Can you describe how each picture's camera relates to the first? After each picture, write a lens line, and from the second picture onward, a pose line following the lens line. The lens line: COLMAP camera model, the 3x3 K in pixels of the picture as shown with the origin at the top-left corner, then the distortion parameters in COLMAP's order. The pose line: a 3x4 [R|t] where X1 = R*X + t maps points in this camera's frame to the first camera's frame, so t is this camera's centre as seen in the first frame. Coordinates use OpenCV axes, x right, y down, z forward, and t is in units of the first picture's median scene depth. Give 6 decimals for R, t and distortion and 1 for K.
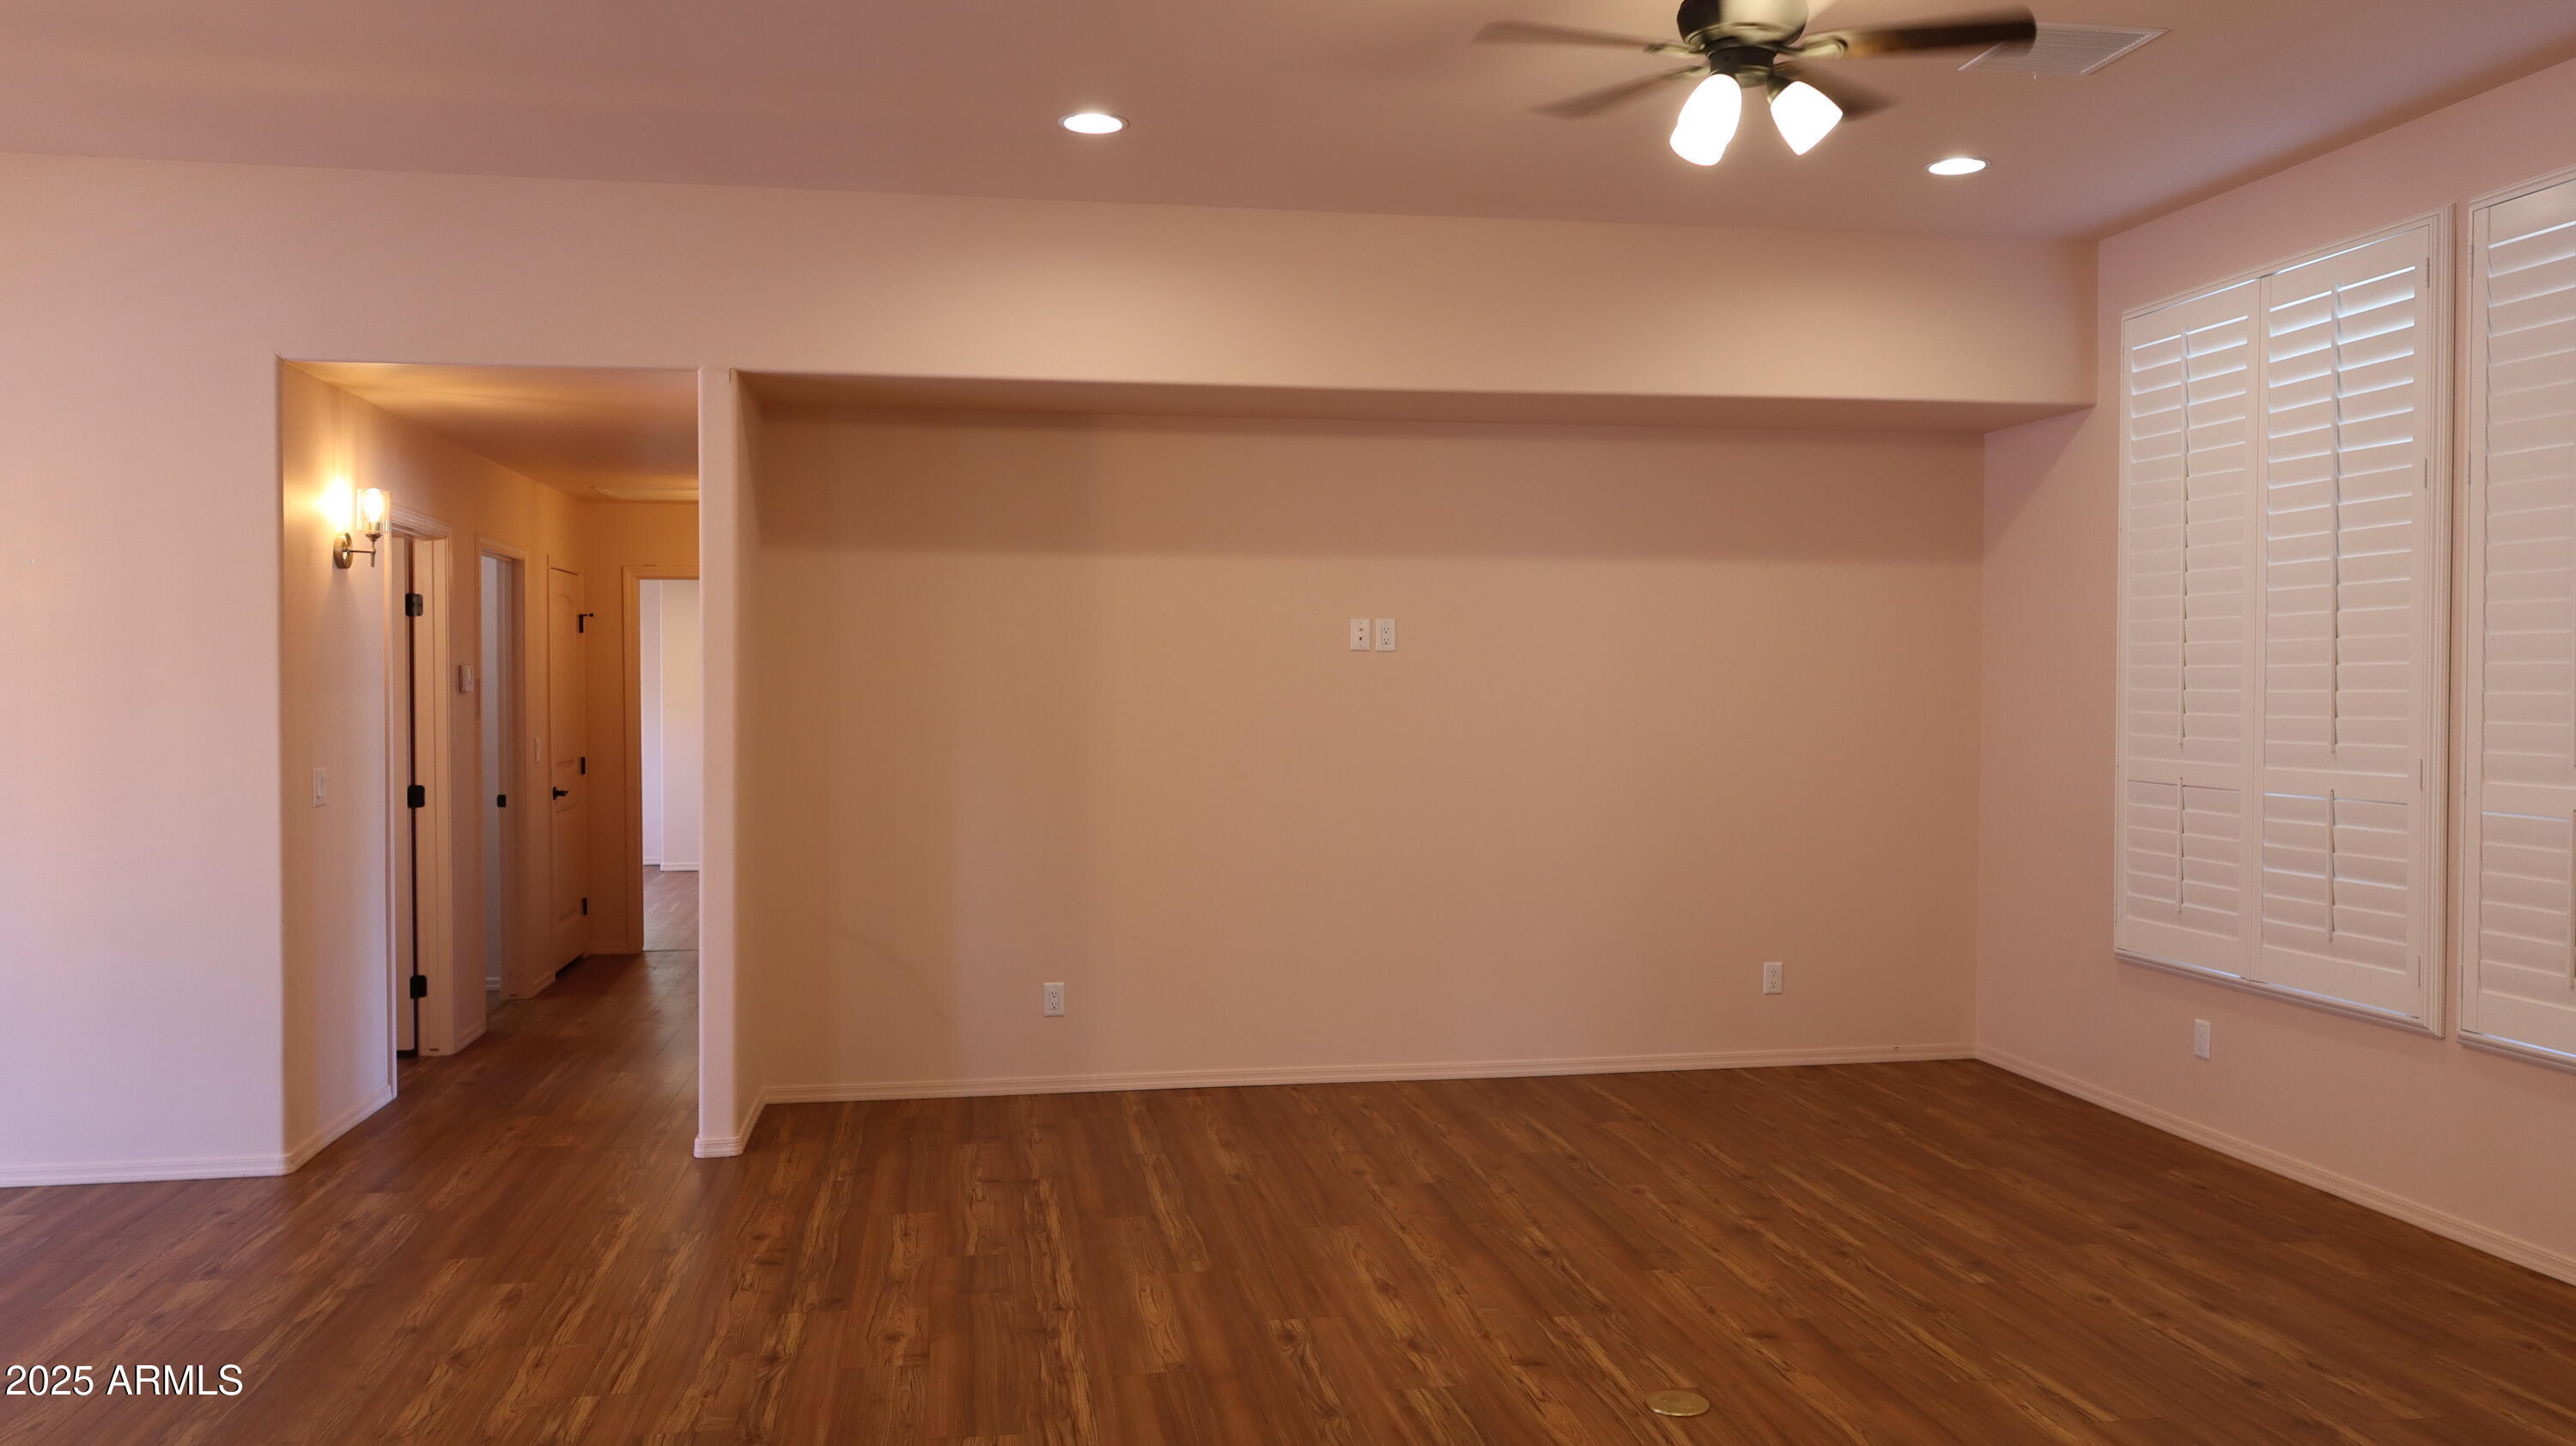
lens RADIAL K [[1902.7, 0, 1303.2], [0, 1902.7, 715.6], [0, 0, 1]] dist [0.001591, -0.010451]
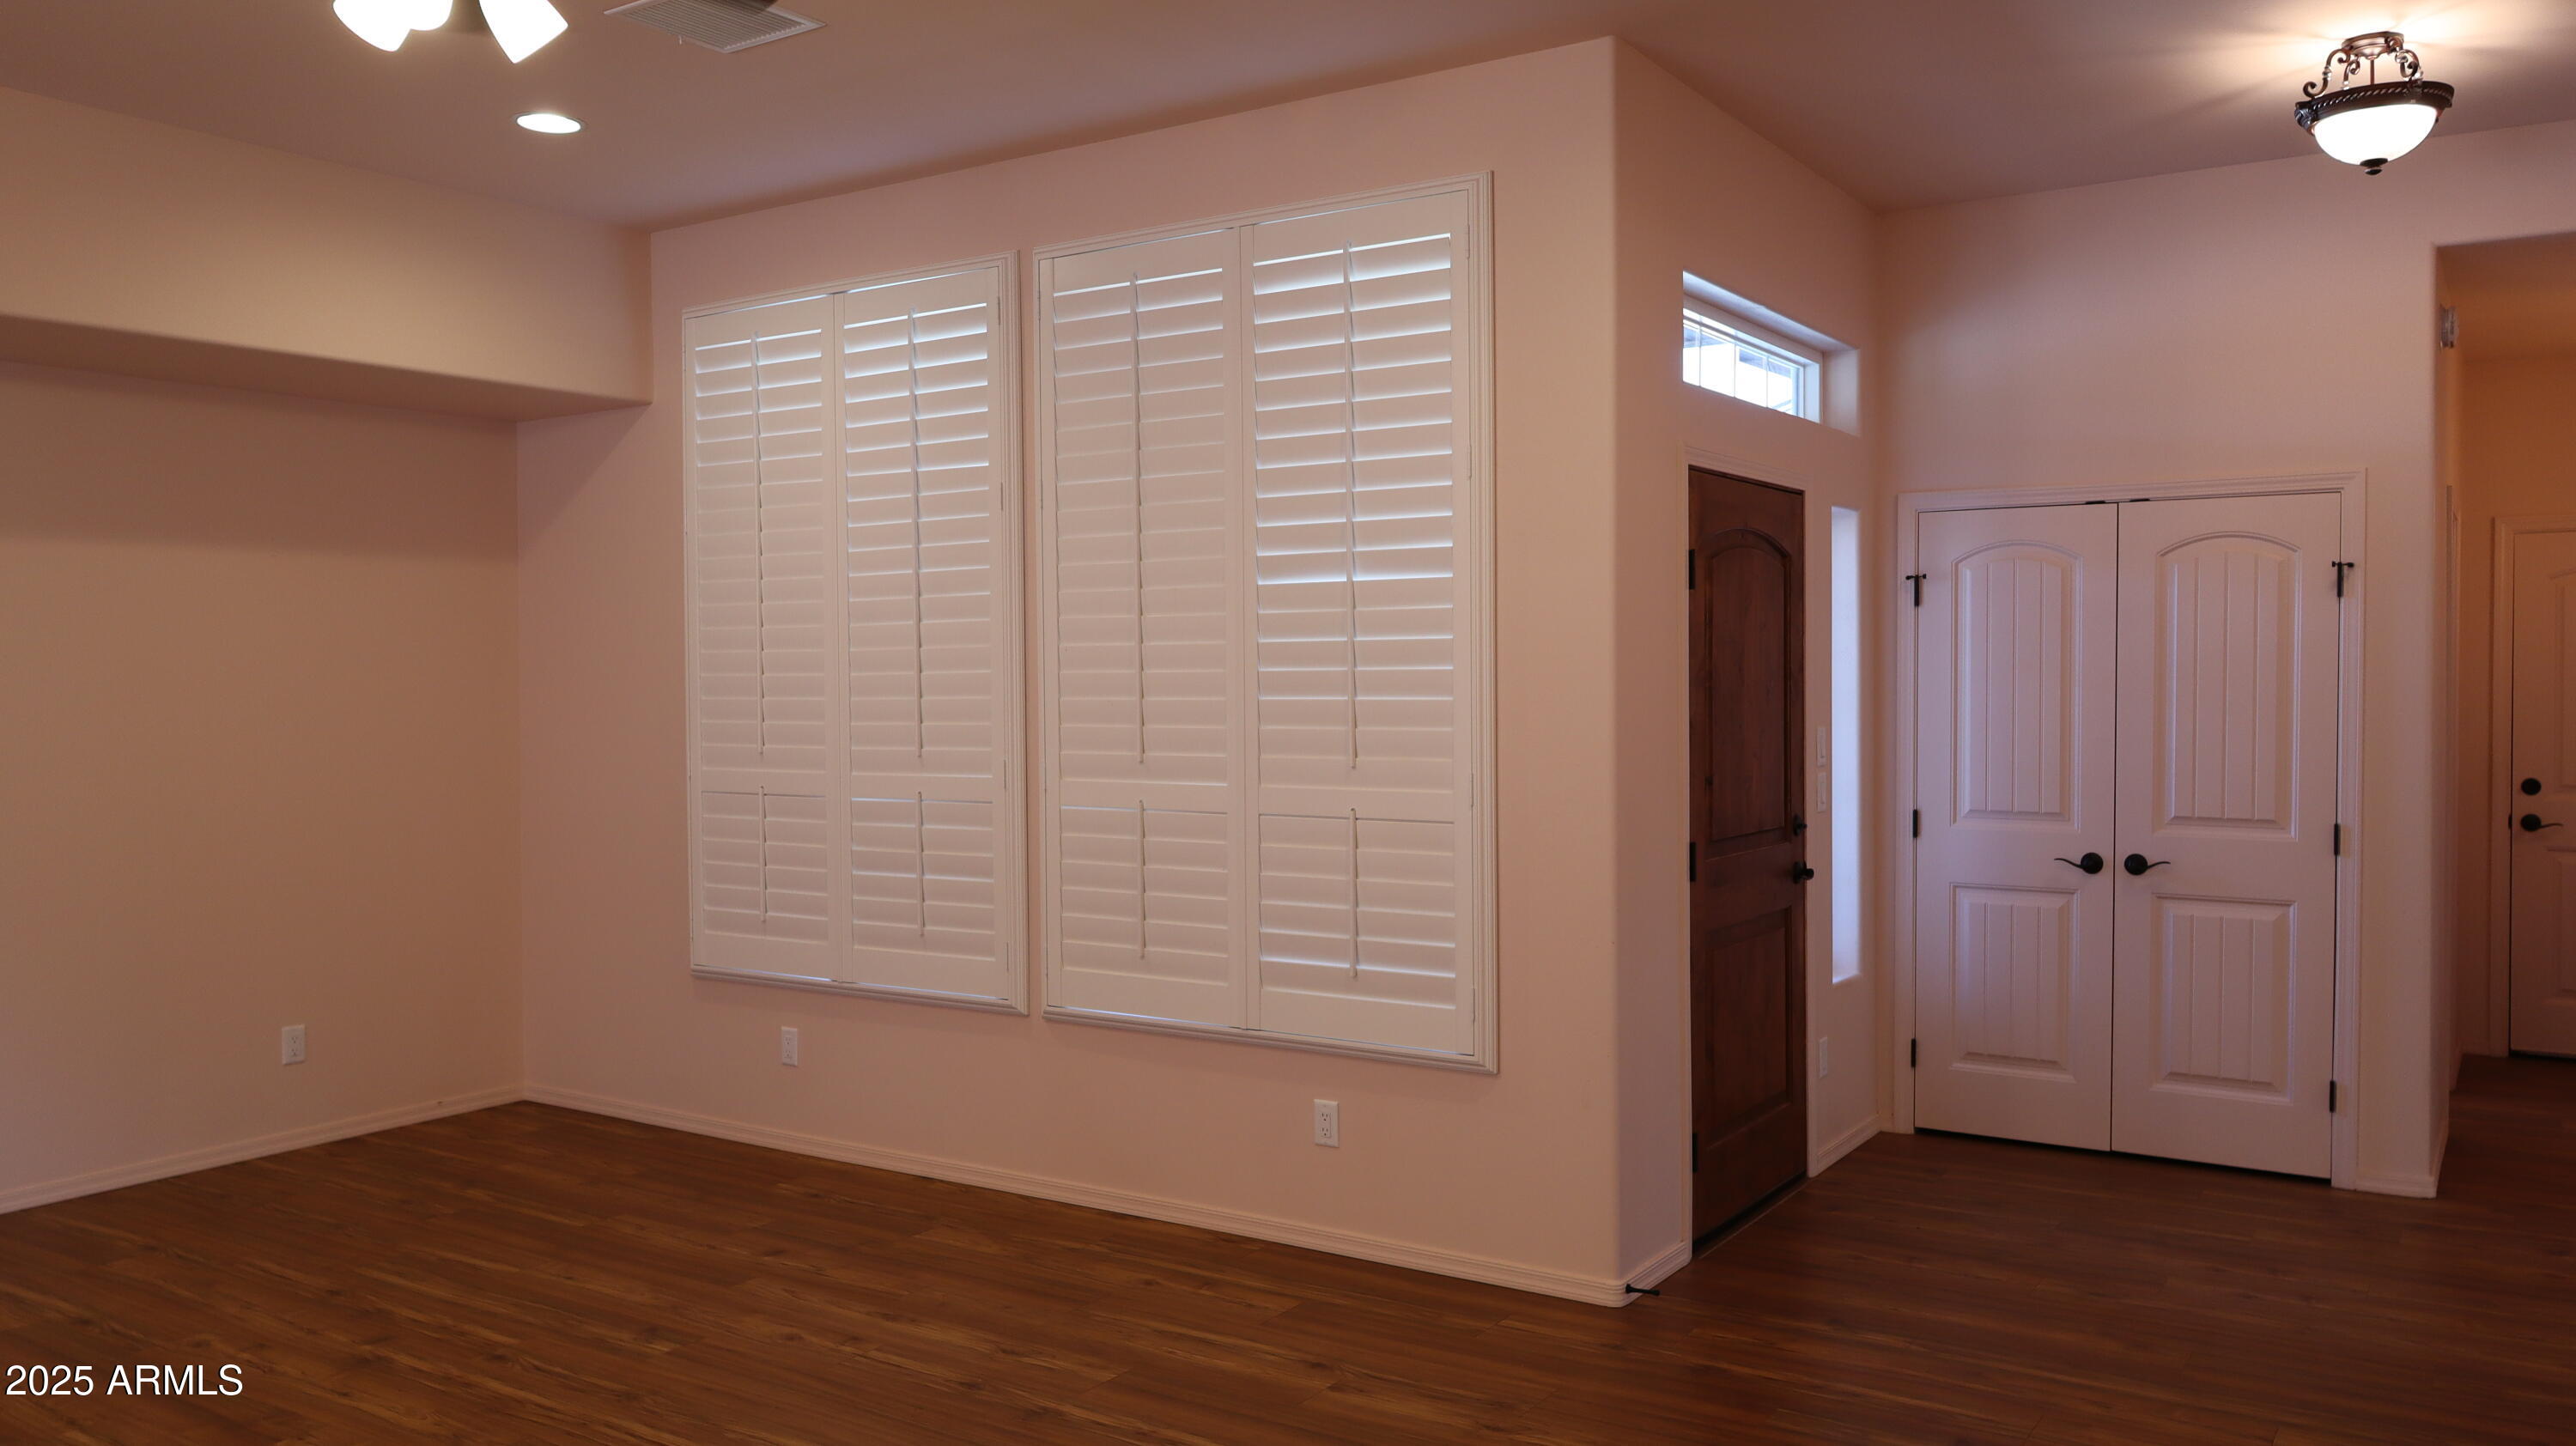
lens RADIAL K [[1902.7, 0, 1279.1], [0, 1902.7, 718.3], [0, 0, 1]] dist [0.001591, -0.010451]
pose [[0.684240, -0.019291, 0.729002, -0.091770], [0.020144, 0.999769, 0.007550, -0.005973], [-0.728979, 0.009519, 0.684470, 0.142670]]
